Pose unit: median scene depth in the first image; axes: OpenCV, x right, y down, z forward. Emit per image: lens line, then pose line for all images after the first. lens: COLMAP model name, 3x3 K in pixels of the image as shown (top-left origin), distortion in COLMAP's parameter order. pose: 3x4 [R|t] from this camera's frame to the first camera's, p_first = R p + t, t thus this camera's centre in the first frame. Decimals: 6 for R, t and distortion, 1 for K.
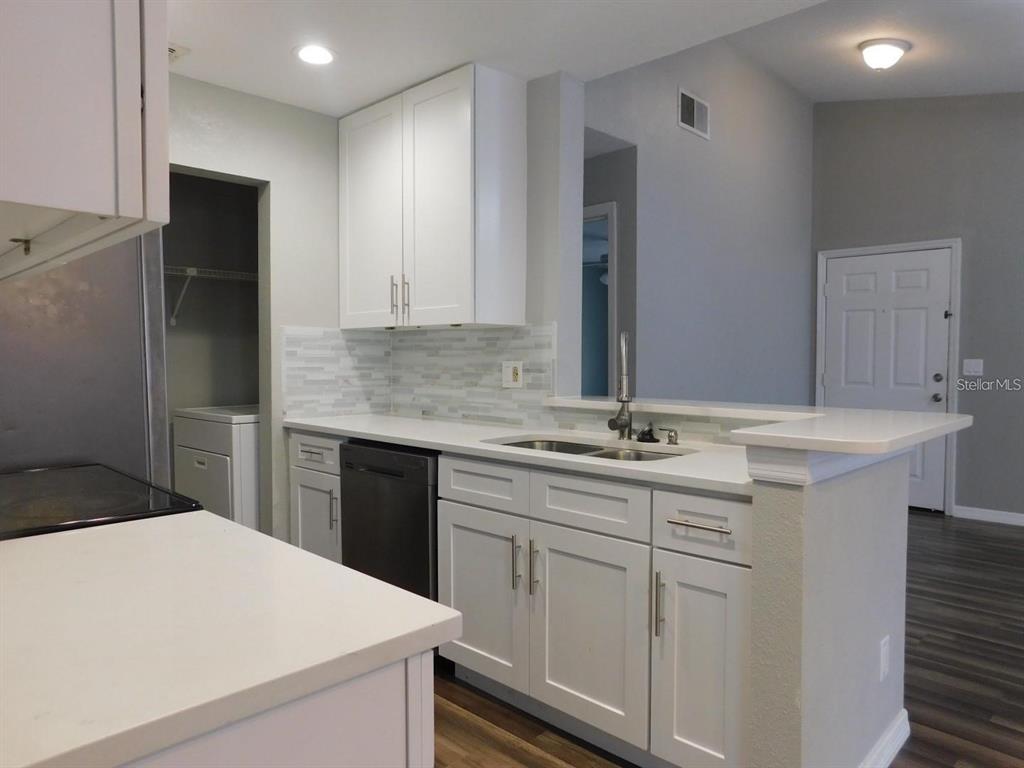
lens RADIAL K [[695.6, 0, 512.0], [0, 695.6, 384.0], [0, 0, 1]] dist [-0.047274, 0.037010]
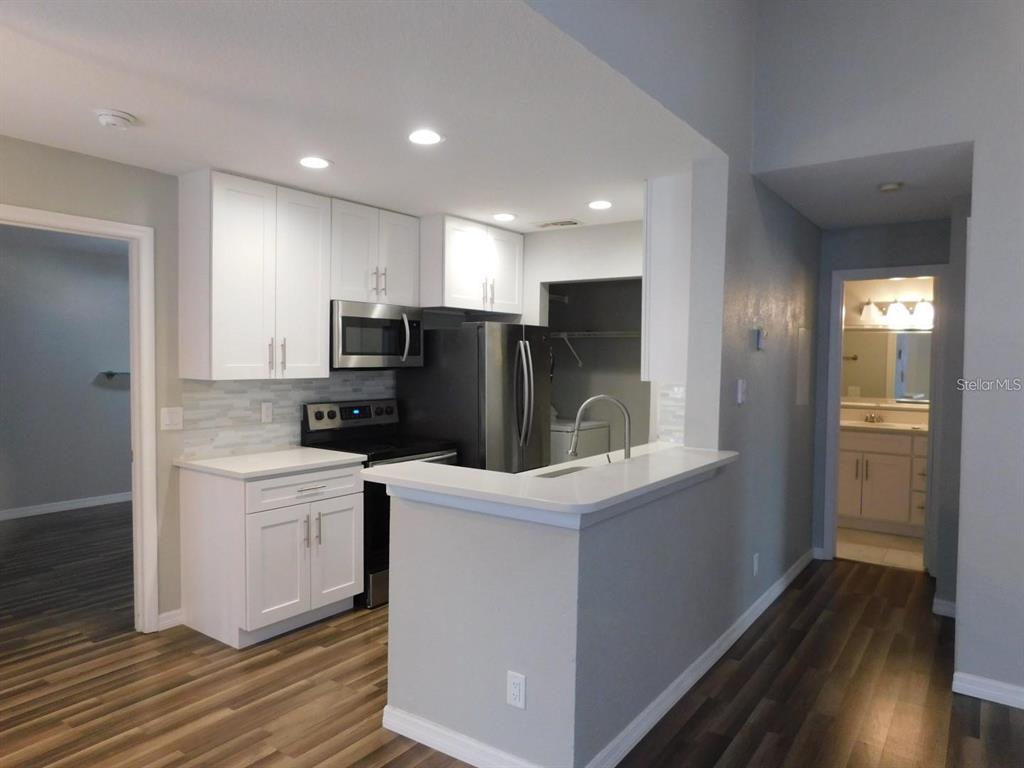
lens RADIAL K [[695.6, 0, 512.0], [0, 695.6, 384.0], [0, 0, 1]] dist [-0.047274, 0.037010]
pose [[0.162548, 0.040211, -0.985881, 1.099267], [-0.053487, 0.998059, 0.031889, -0.103004], [0.985250, 0.047548, 0.164384, 0.509257]]
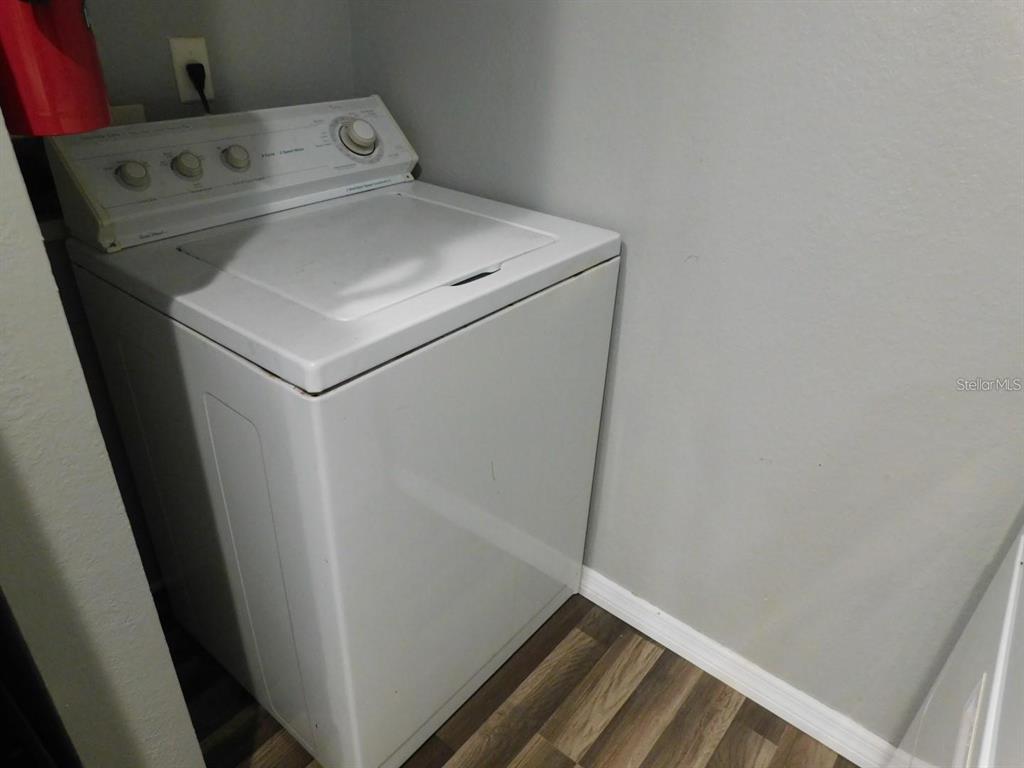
lens RADIAL K [[695.6, 0, 512.0], [0, 695.6, 384.0], [0, 0, 1]] dist [-0.047274, 0.037010]
pose [[0.089531, 0.502487, -0.859937, -0.409361], [-0.083588, 0.864149, 0.496246, -0.066392], [0.992470, 0.027451, 0.119370, 0.999137]]
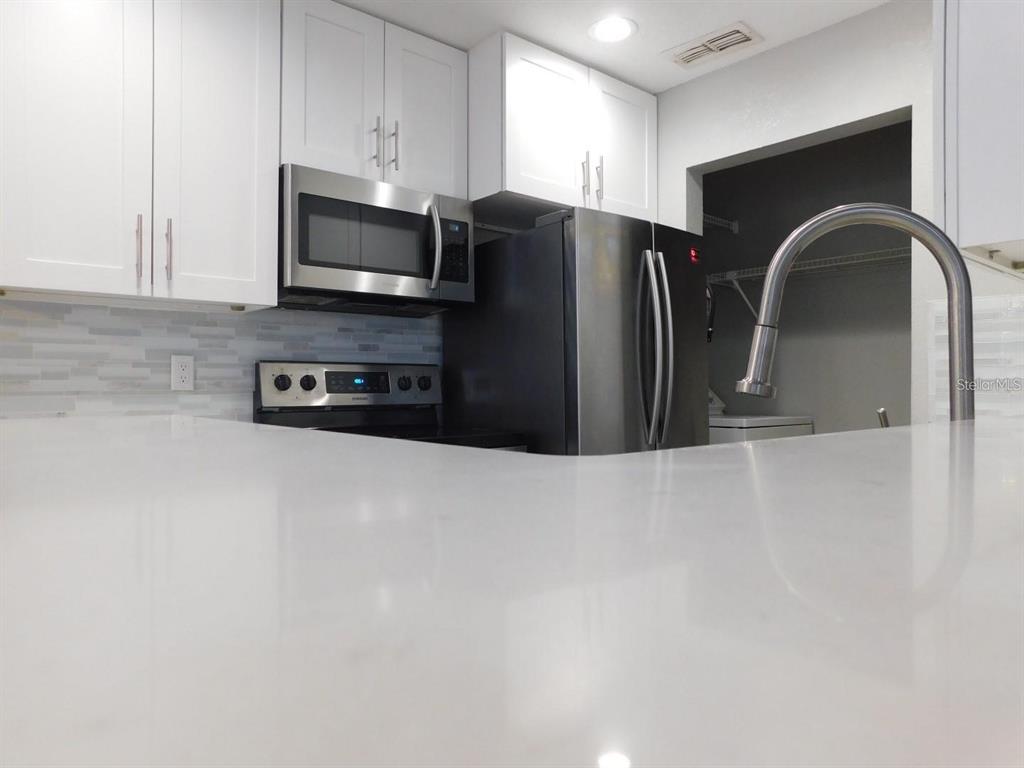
lens RADIAL K [[695.6, 0, 512.0], [0, 695.6, 384.0], [0, 0, 1]] dist [-0.047274, 0.037010]
pose [[-0.078728, -0.003120, -0.996891, 0.427145], [-0.040680, 0.999172, 0.000086, 0.017913], [0.996066, 0.040561, -0.078790, 0.686833]]
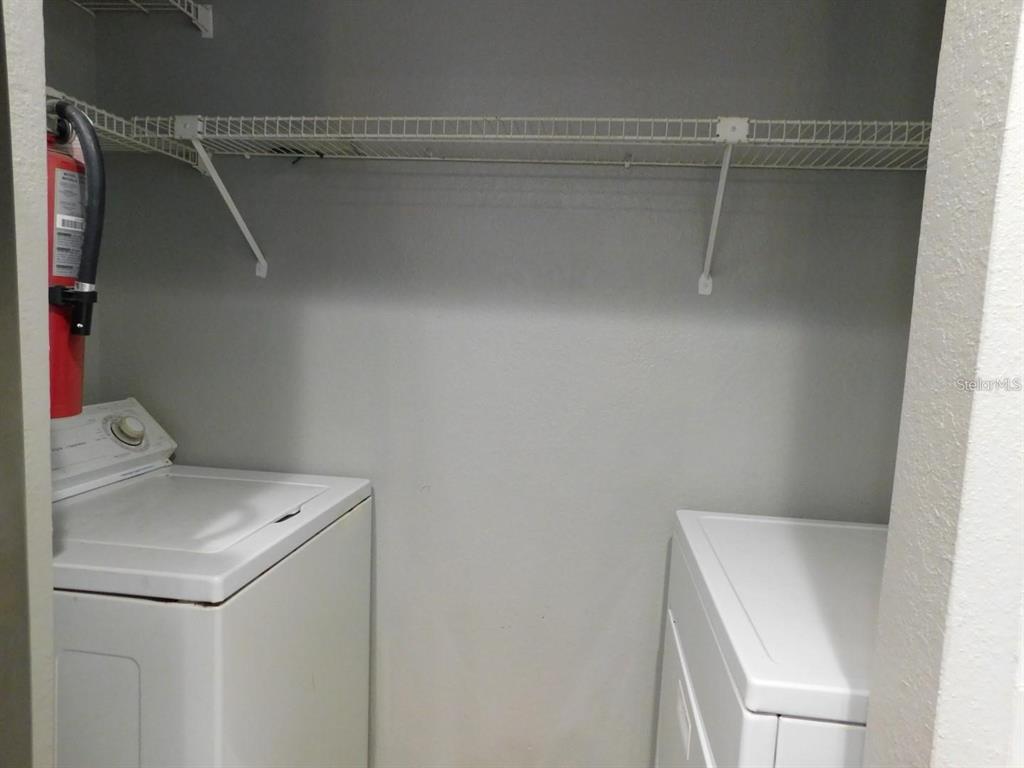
lens RADIAL K [[695.6, 0, 512.0], [0, 695.6, 384.0], [0, 0, 1]] dist [-0.047274, 0.037010]
pose [[0.593781, 0.093753, -0.799146, -0.300573], [-0.076276, 0.995275, 0.060088, -0.062562], [0.801003, 0.025276, 0.598126, 0.868499]]
